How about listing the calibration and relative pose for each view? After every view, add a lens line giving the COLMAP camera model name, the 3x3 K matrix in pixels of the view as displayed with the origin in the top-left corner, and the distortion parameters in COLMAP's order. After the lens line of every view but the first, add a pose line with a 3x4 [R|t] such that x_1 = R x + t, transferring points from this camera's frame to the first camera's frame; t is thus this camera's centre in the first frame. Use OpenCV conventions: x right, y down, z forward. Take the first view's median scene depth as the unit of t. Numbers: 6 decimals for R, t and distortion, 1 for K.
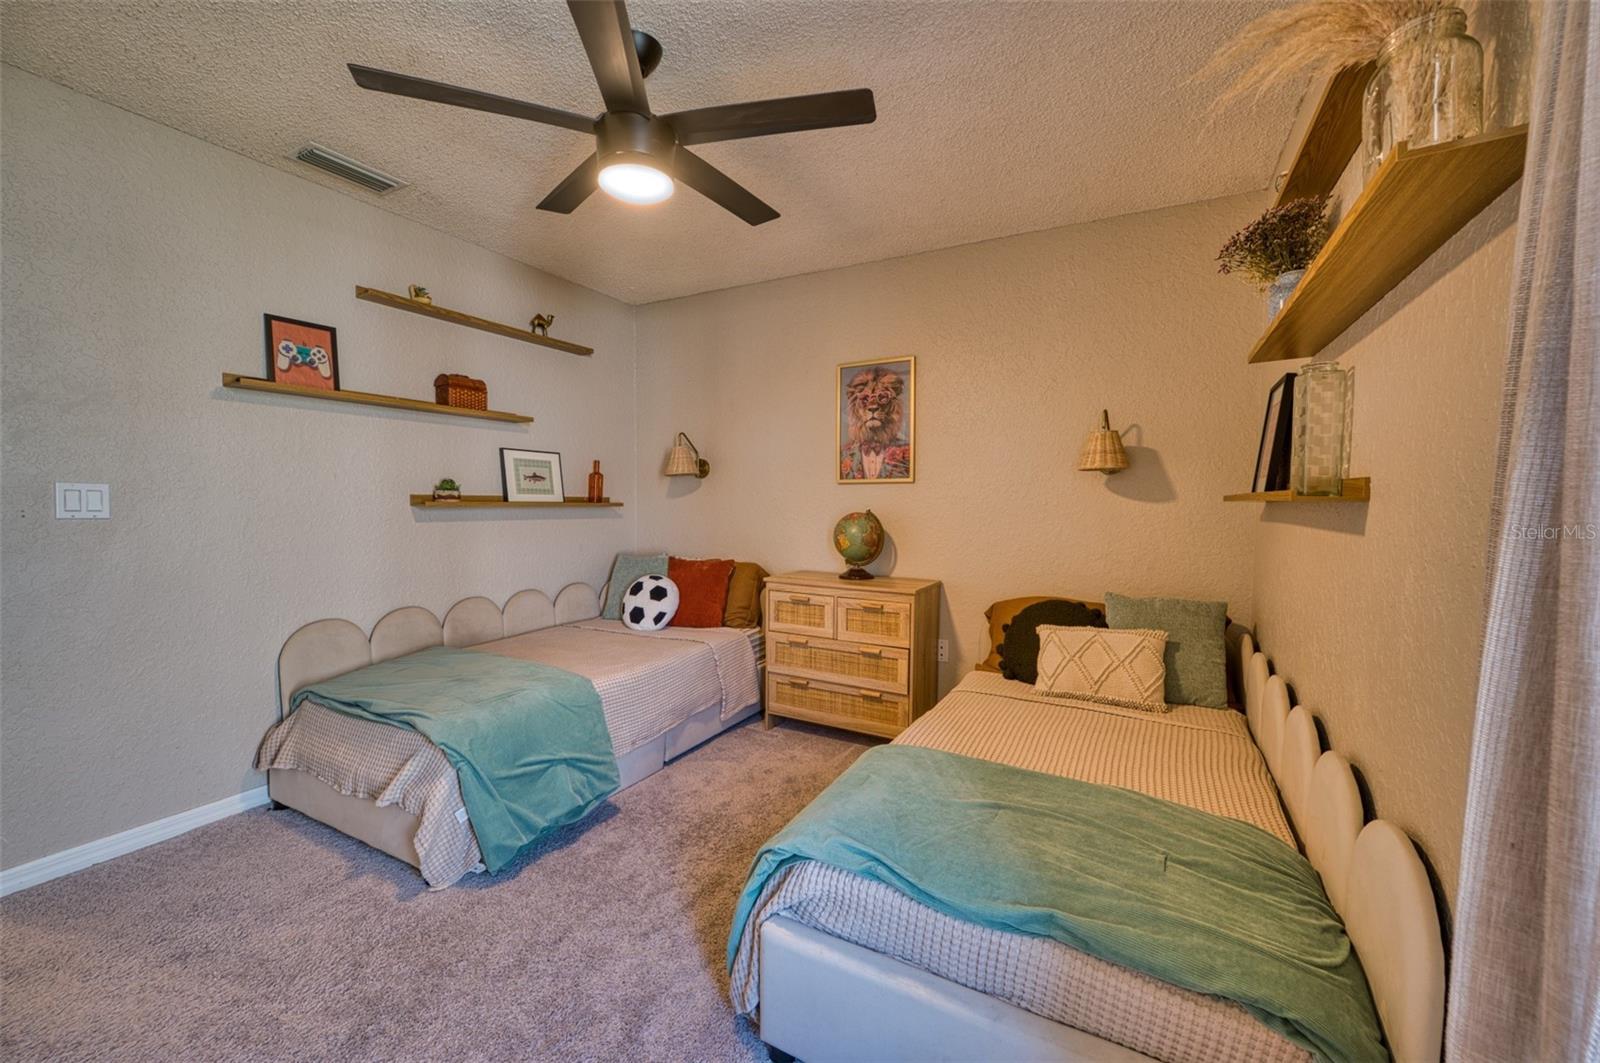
lens RADIAL K [[629.0, 0, 799.0], [0, 629.0, 529.3], [0, 0, 1]] dist [-0.016665, 0.006510]
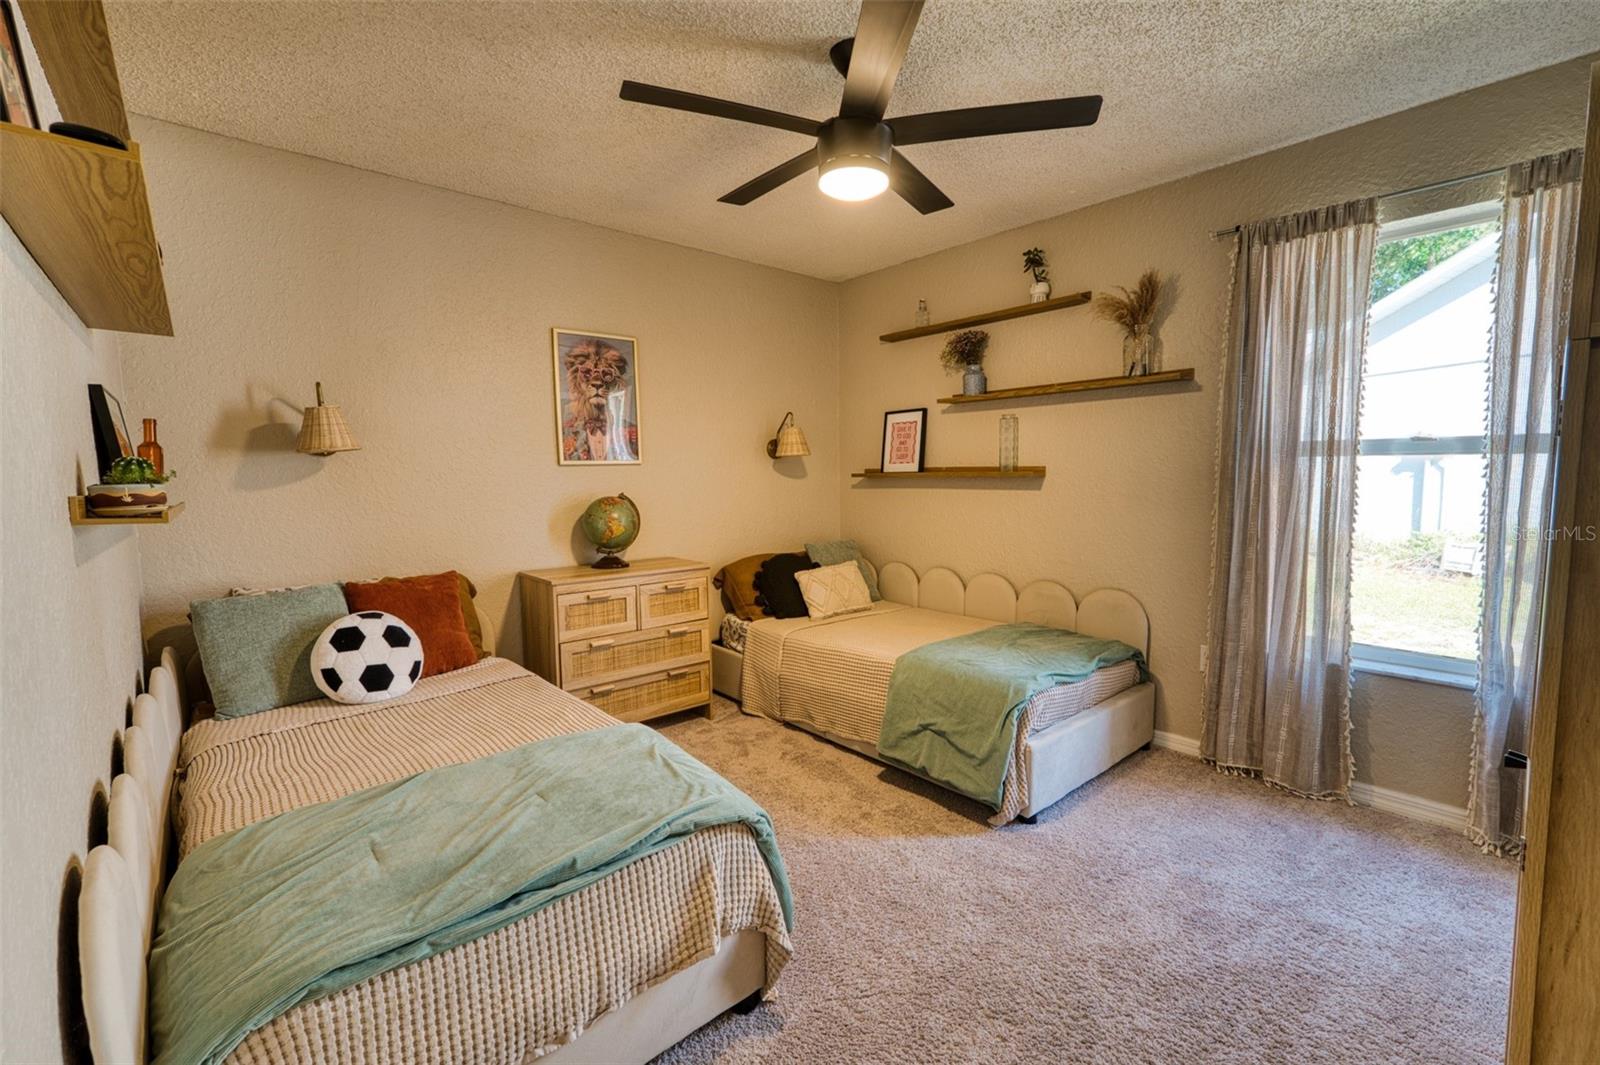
lens RADIAL K [[686.2, 0, 796.6], [0, 686.2, 526.9], [0, 0, 1]] dist [-0.012660, 0.007999]
pose [[0.343974, -0.085235, 0.935103, -0.768955], [0.063350, 0.995709, 0.067456, -0.032955], [-0.936840, 0.036036, 0.347898, 0.388216]]
